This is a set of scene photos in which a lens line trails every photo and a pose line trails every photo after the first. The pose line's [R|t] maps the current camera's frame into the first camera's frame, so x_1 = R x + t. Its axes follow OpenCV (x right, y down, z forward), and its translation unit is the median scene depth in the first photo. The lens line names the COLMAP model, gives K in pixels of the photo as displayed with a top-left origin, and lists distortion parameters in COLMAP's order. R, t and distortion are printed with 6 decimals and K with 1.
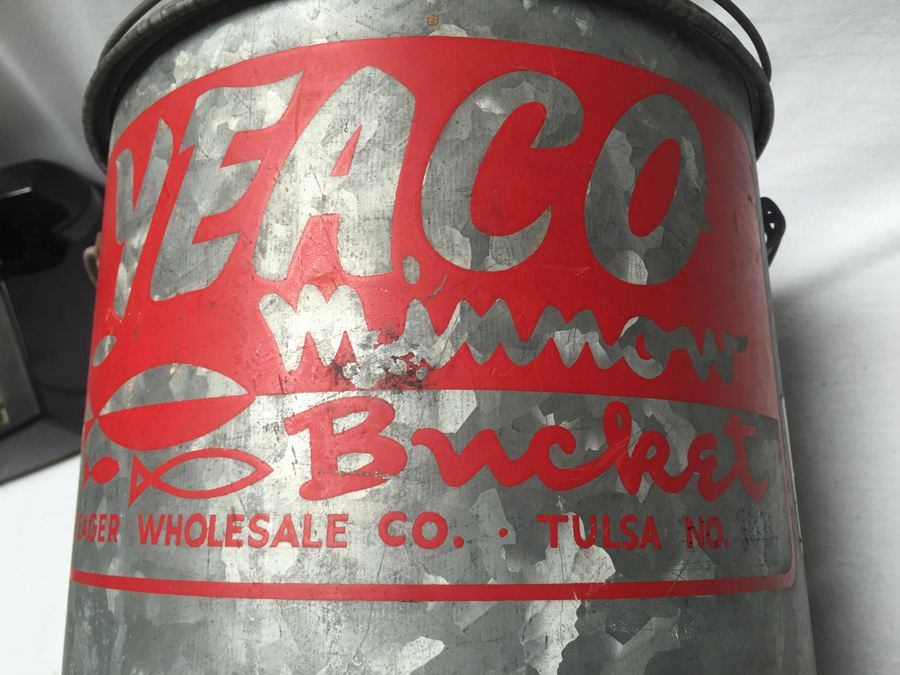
lens RADIAL K [[777.2, 0, 450.0], [0, 777.2, 337.5], [0, 0, 1]] dist [0.097685, -0.161869]
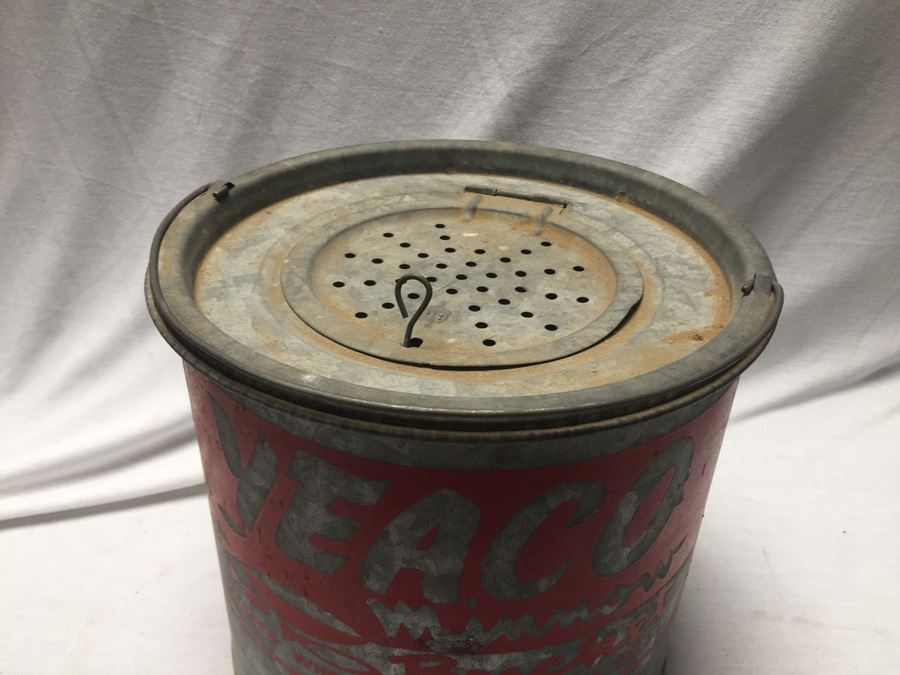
lens RADIAL K [[777.2, 0, 450.0], [0, 777.2, 337.5], [0, 0, 1]] dist [0.097685, -0.161869]
pose [[0.997080, 0.005522, 0.076165, -0.213082], [-0.057936, 0.704462, 0.707373, -1.540760], [-0.049749, -0.709720, 0.702725, 0.311785]]
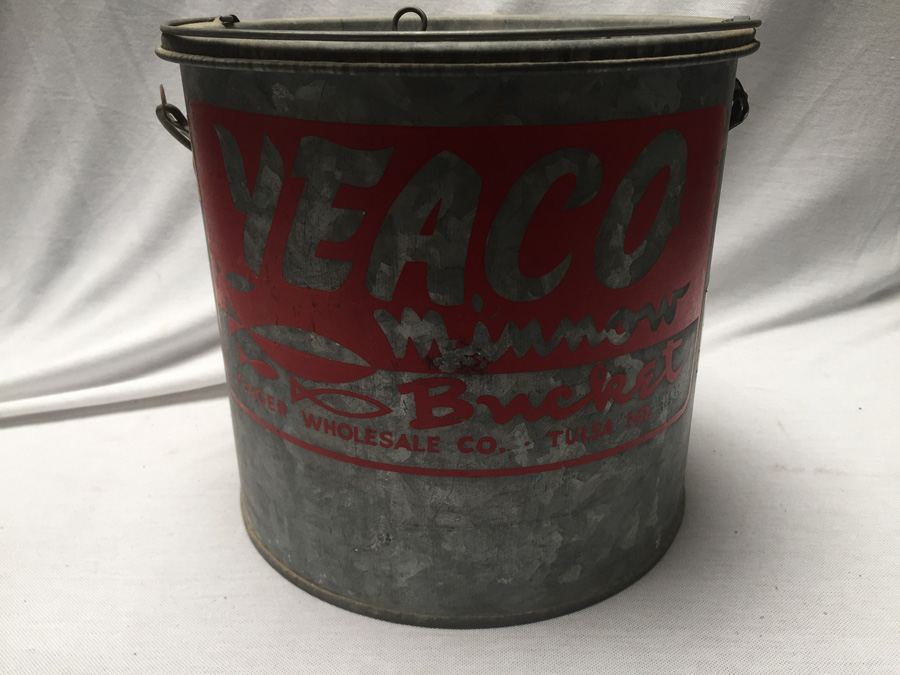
lens RADIAL K [[777.2, 0, 450.0], [0, 777.2, 337.5], [0, 0, 1]] dist [0.097685, -0.161869]
pose [[0.997220, -0.025400, 0.070051, -0.214569], [-0.021823, 0.799332, 0.600493, -0.958137], [-0.071246, -0.600353, 0.796556, -0.244430]]
